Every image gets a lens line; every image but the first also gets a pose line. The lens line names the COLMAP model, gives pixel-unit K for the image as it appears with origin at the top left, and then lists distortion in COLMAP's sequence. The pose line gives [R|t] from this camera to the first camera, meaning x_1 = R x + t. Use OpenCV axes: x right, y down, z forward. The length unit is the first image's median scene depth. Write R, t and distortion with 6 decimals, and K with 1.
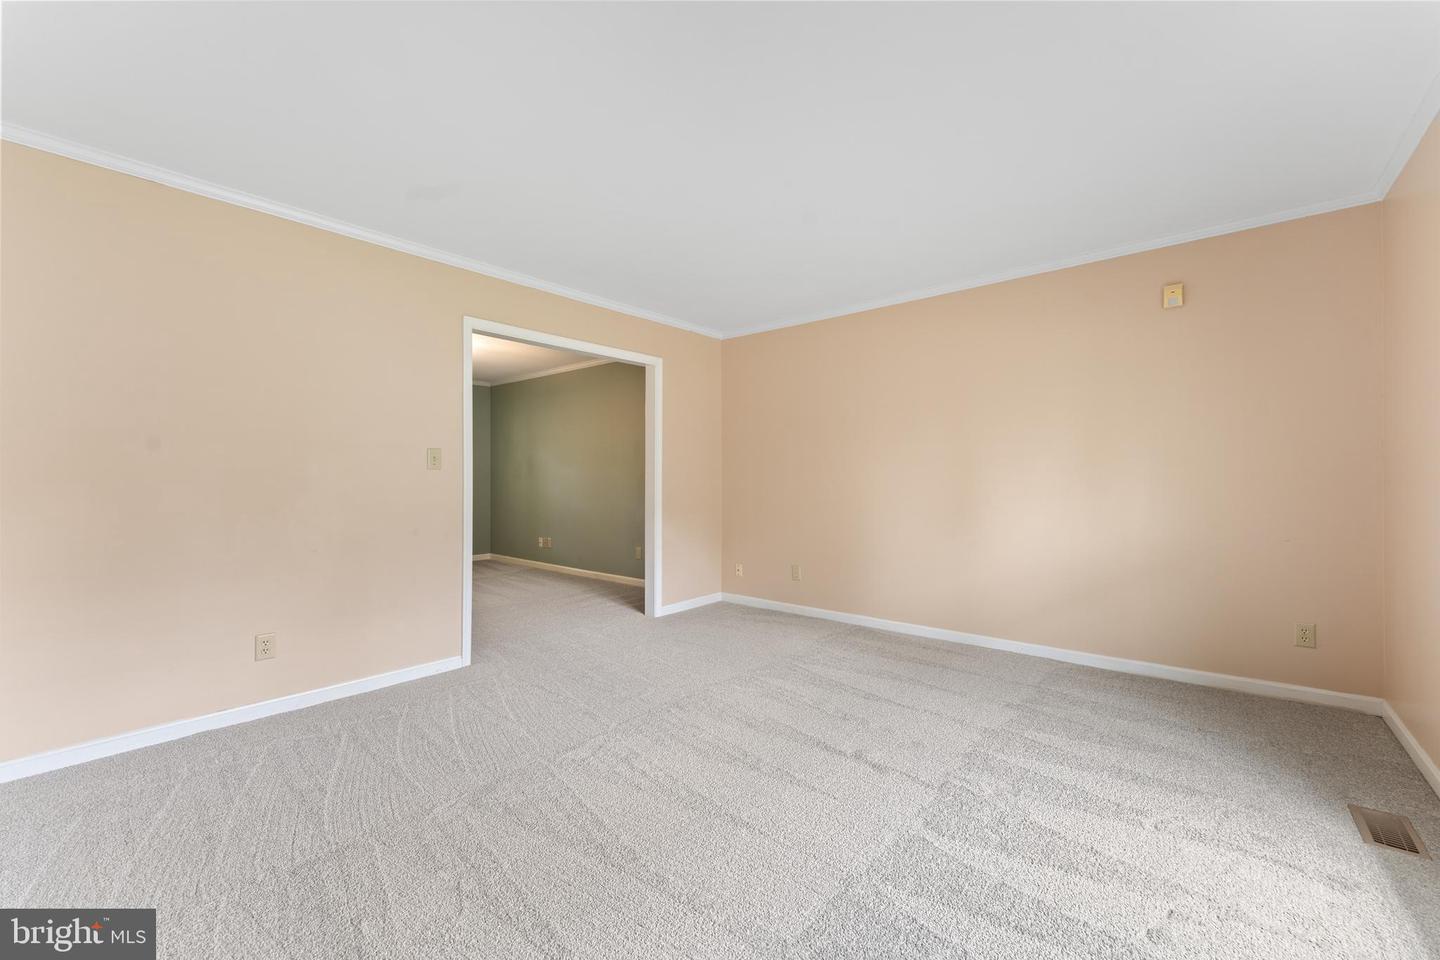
lens RADIAL K [[579.5, 0, 715.8], [0, 579.5, 482.7], [0, 0, 1]] dist [-0.000468, -0.001141]
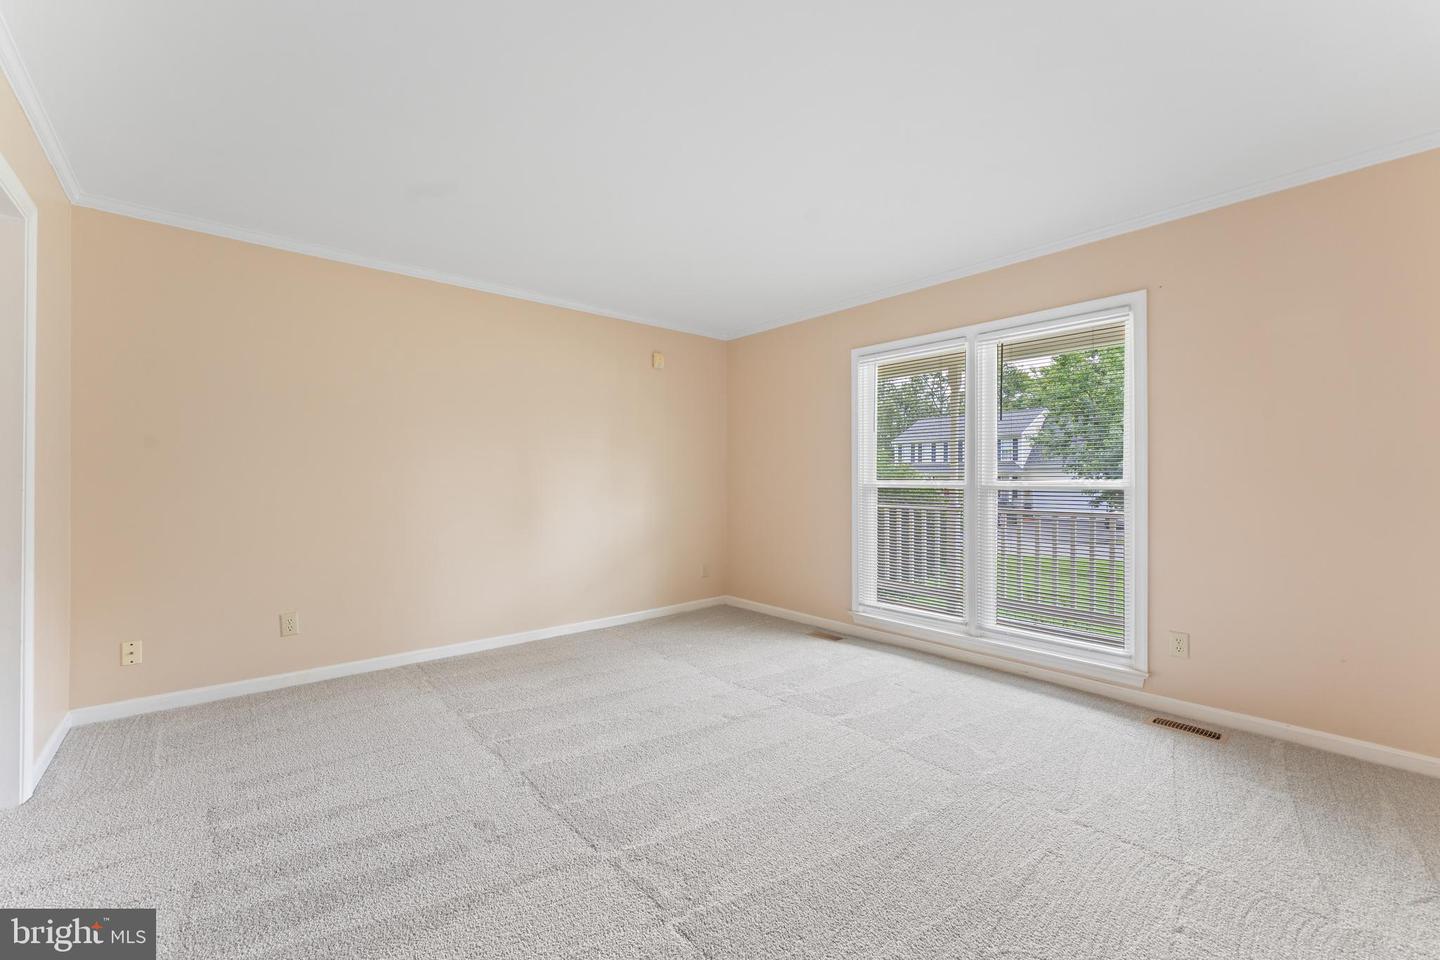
lens RADIAL K [[579.5, 0, 720.0], [0, 579.5, 483.1], [0, 0, 1]] dist [-0.000468, -0.001141]
pose [[0.142328, 0.002080, 0.989817, -0.664536], [0.008730, 0.999956, -0.003356, 0.002079], [-0.989781, 0.009118, 0.142304, 0.625729]]
